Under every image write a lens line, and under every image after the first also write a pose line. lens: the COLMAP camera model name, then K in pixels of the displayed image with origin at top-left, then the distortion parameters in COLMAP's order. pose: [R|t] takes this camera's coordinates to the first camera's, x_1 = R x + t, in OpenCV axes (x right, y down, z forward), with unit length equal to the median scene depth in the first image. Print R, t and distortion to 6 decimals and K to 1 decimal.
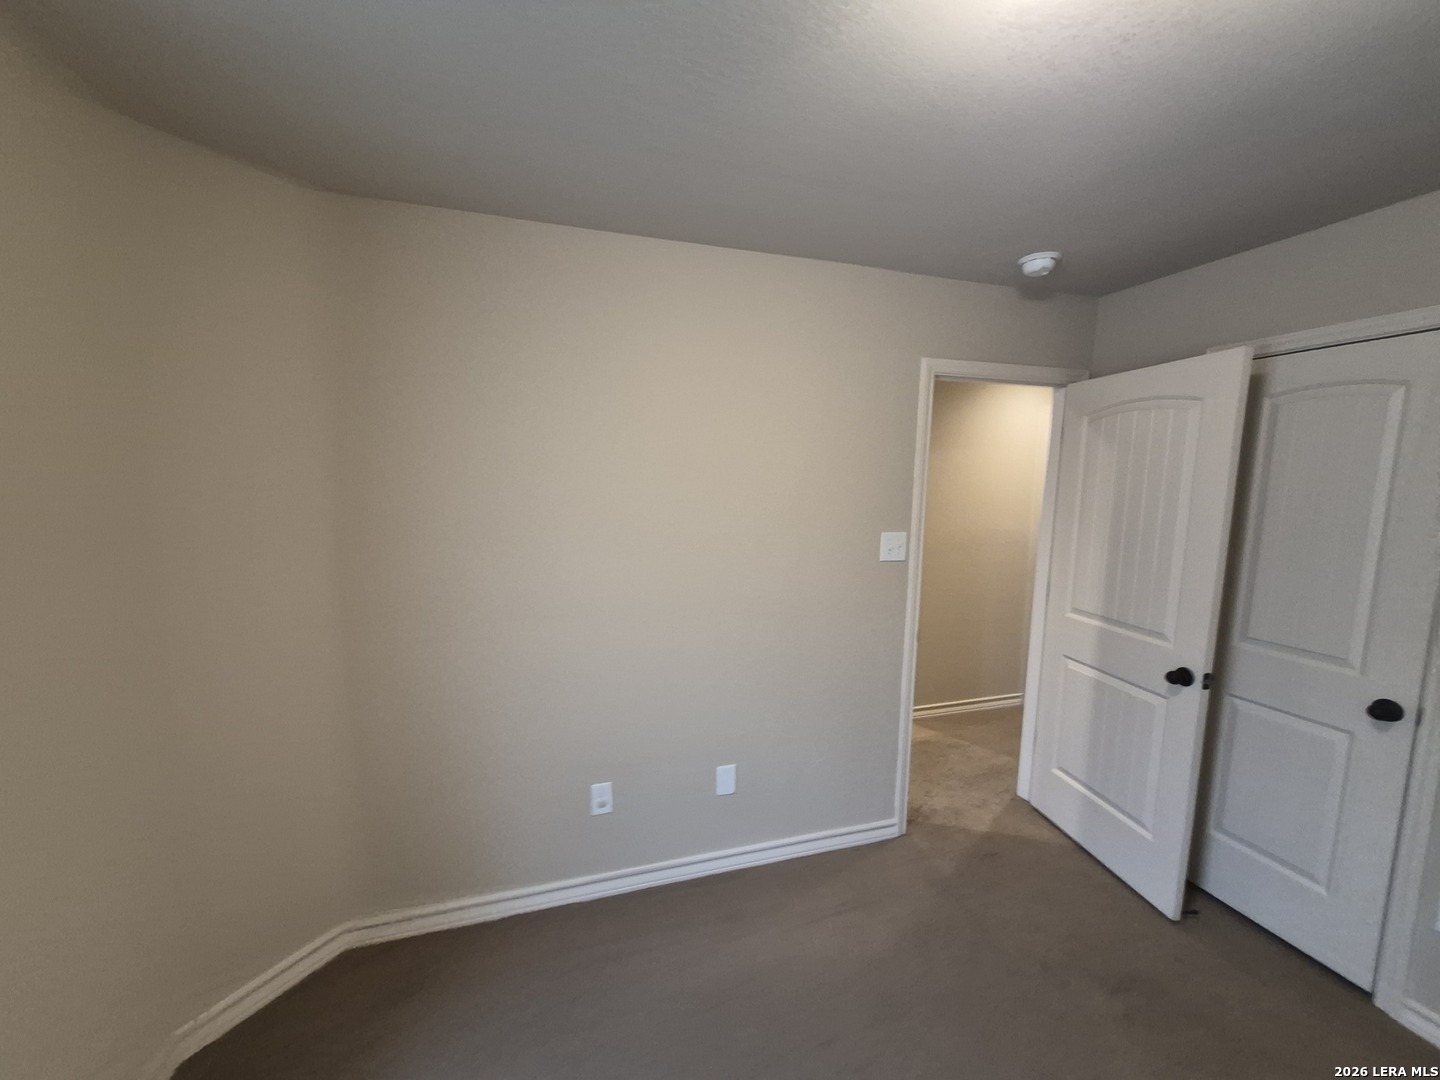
lens RADIAL K [[570.7, 0, 715.8], [0, 570.7, 551.7], [0, 0, 1]] dist [0.008611, -0.000129]
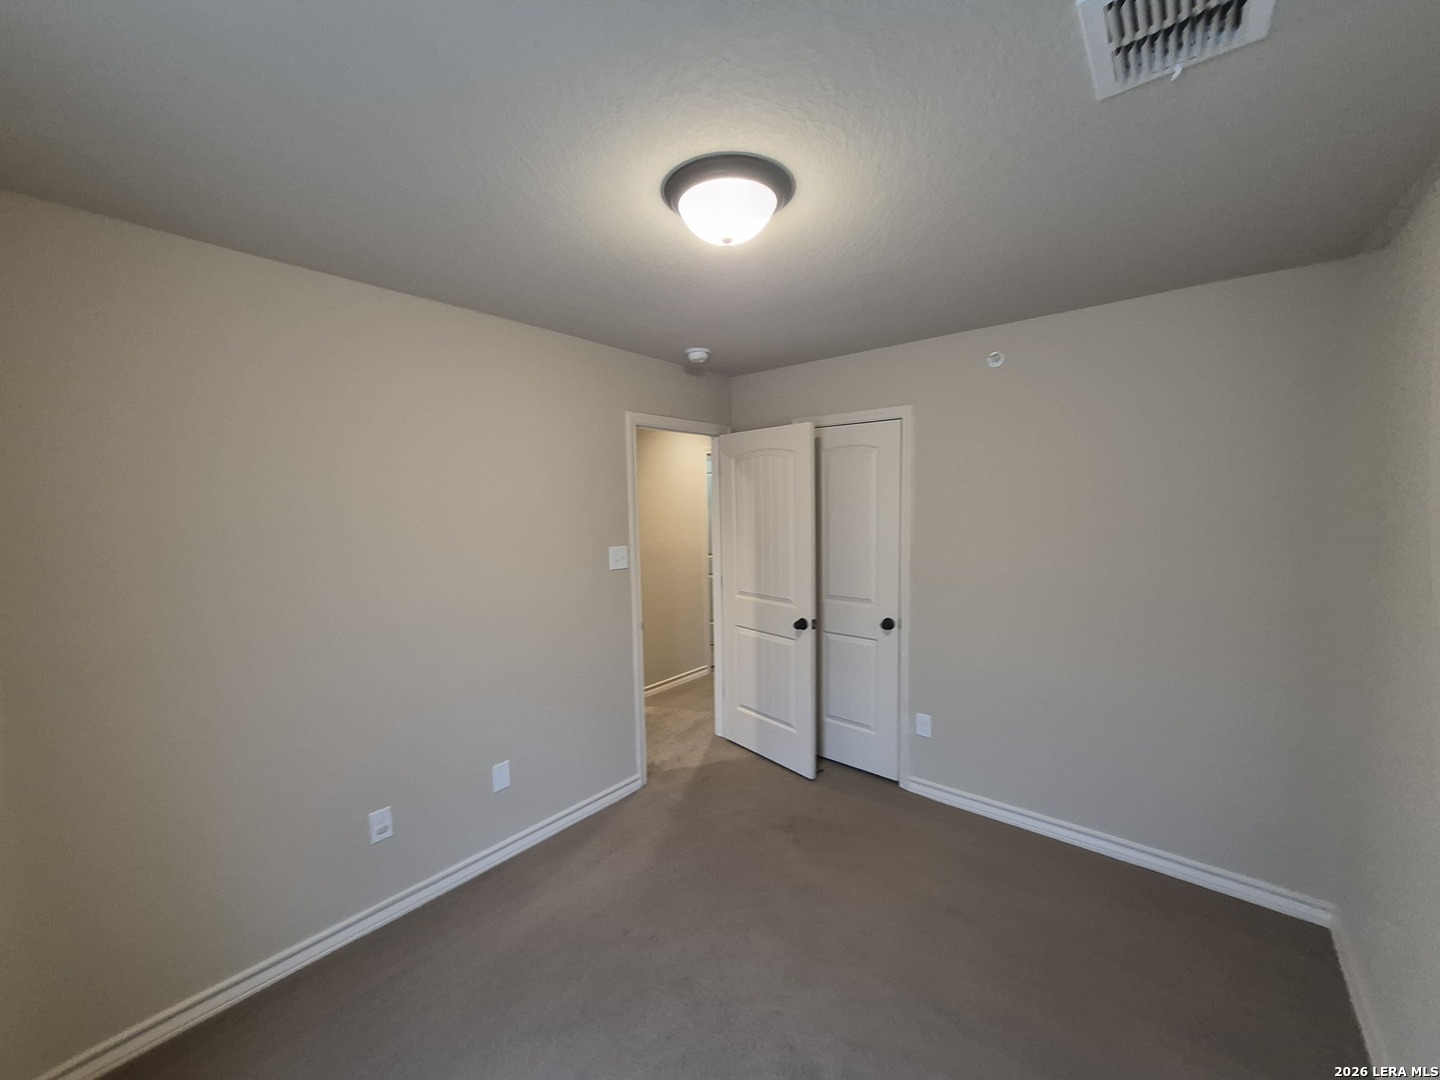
lens RADIAL K [[570.7, 0, 715.8], [0, 570.7, 551.7], [0, 0, 1]] dist [0.008611, -0.000129]
pose [[0.842680, -0.071904, 0.533592, -0.186011], [0.095320, 0.995311, -0.016413, 0.018831], [-0.529910, 0.064692, 0.845583, -0.191155]]
